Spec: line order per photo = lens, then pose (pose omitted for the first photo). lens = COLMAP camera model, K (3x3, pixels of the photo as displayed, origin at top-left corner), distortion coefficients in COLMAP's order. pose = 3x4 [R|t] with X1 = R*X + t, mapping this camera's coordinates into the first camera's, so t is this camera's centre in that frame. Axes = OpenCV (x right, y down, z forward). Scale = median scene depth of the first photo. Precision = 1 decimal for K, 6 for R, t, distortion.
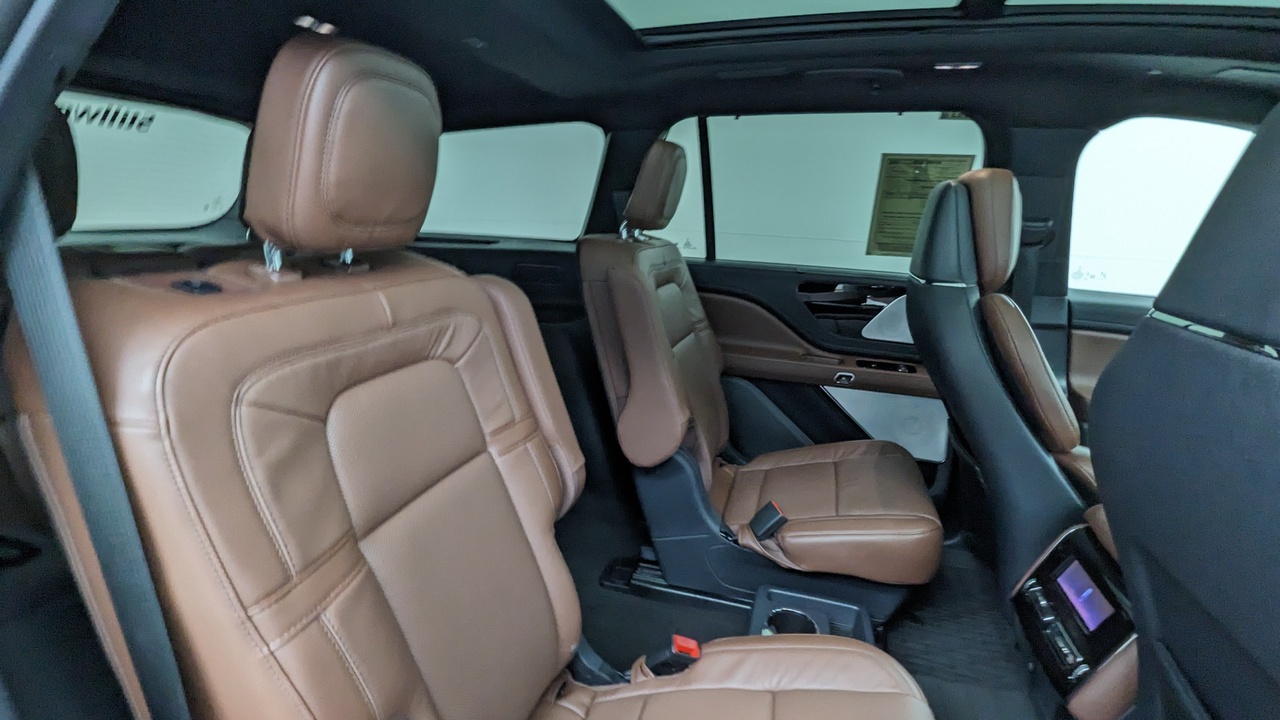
lens RADIAL K [[616.6, 0, 640.0], [0, 616.6, 360.0], [0, 0, 1]] dist [-0.000825, 0.000601]
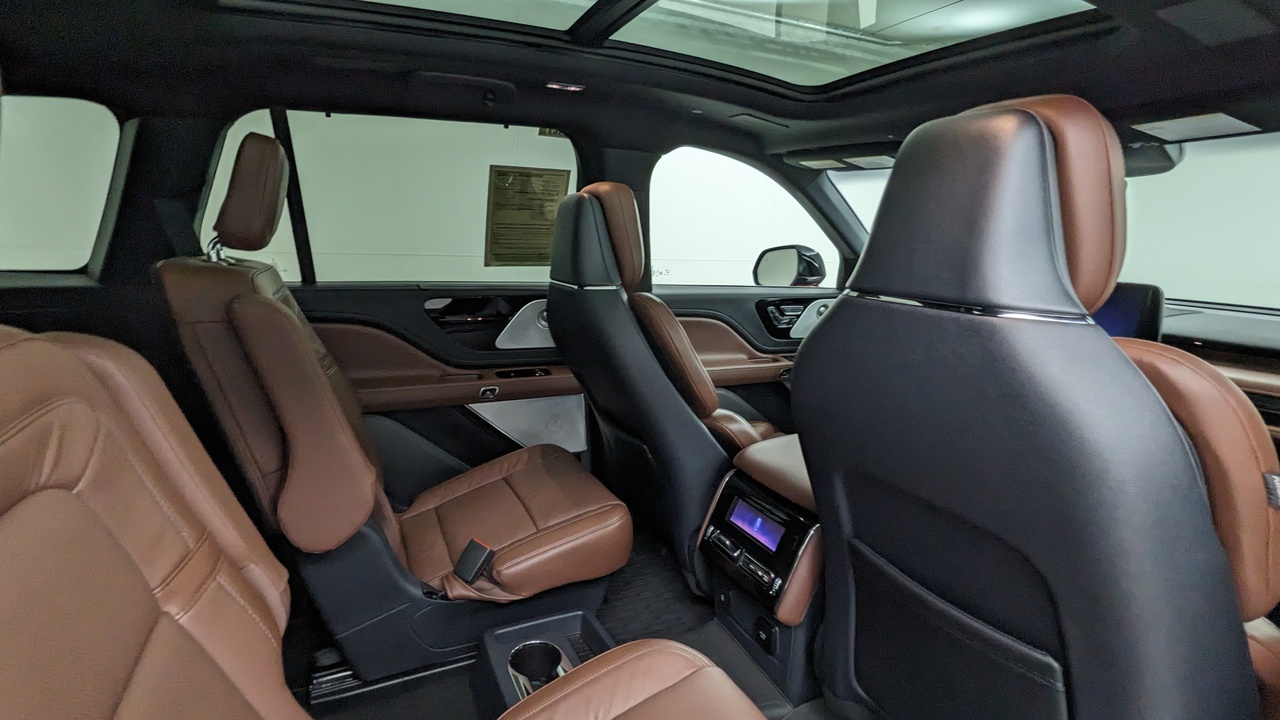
lens RADIAL K [[616.6, 0, 640.0], [0, 616.6, 360.0], [0, 0, 1]] dist [-0.000825, 0.000601]
pose [[0.748924, -0.155900, 0.644056, -0.136019], [0.169719, 0.984640, 0.040987, -0.024779], [-0.640553, 0.078612, 0.763879, 0.113904]]
